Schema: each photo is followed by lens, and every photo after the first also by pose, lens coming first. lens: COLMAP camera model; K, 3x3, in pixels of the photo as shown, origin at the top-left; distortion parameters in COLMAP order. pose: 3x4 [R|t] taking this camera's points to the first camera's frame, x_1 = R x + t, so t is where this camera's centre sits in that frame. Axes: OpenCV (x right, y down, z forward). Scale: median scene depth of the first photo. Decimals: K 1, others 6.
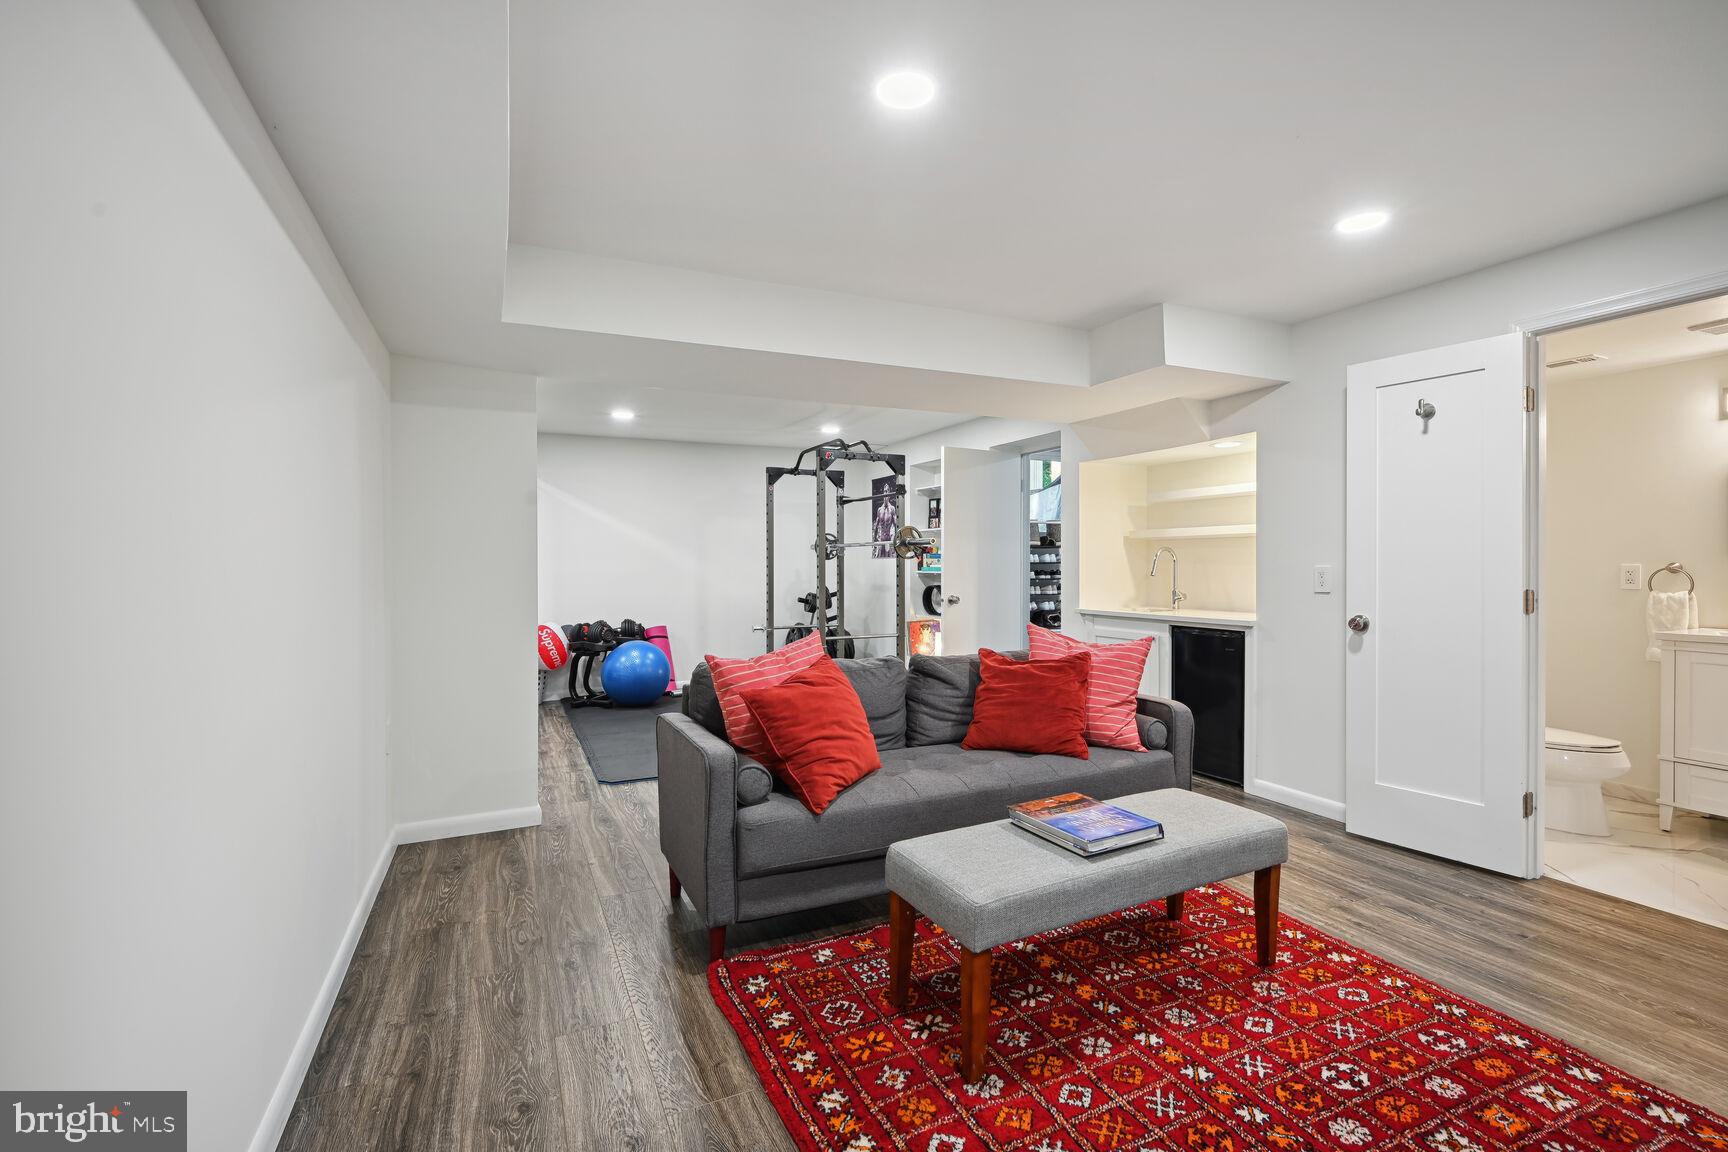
lens RADIAL K [[772.0, 0, 867.6], [0, 772.0, 571.7], [0, 0, 1]] dist [-0.004866, -0.000228]
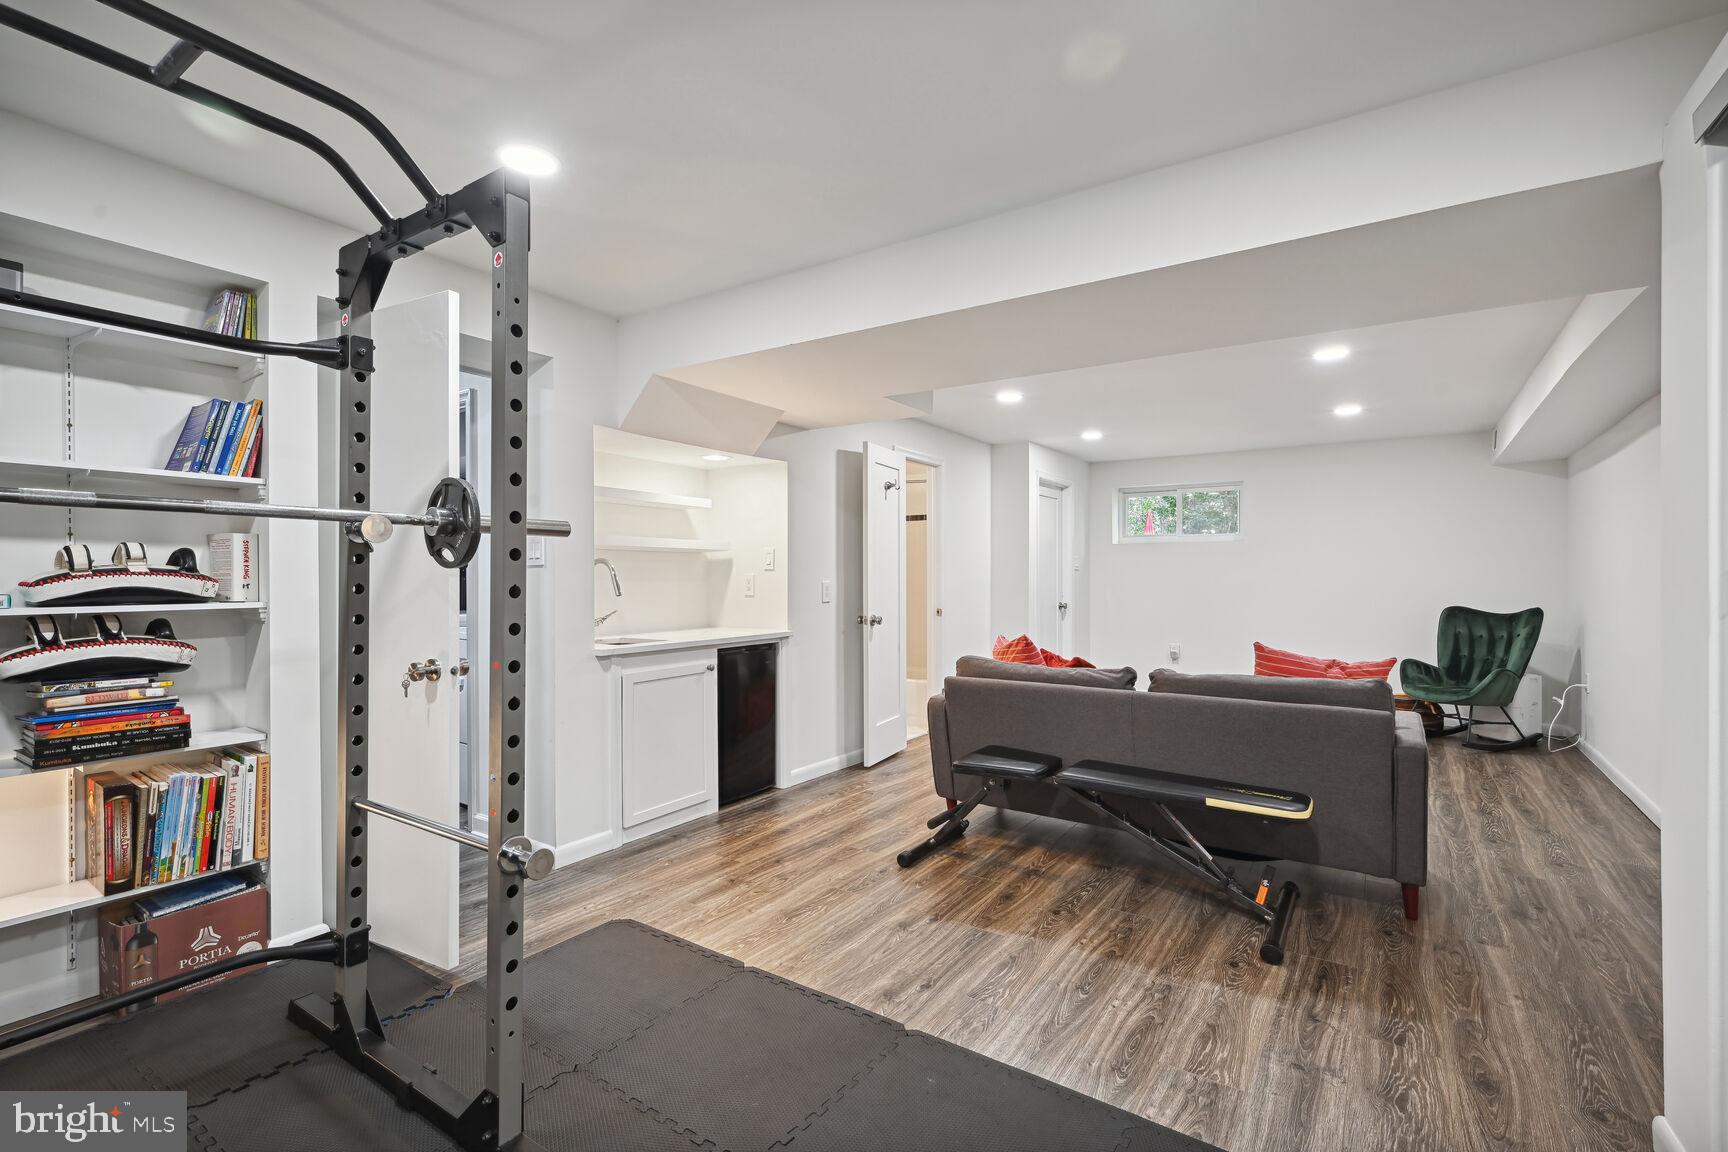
lens RADIAL K [[772.0, 0, 867.1], [0, 772.0, 576.8], [0, 0, 1]] dist [-0.004866, -0.000228]
pose [[-0.502191, 0.001314, 0.864756, -0.577011], [0.005949, 0.999980, 0.001936, -0.017876], [-0.864736, 0.006117, -0.502189, 1.613207]]
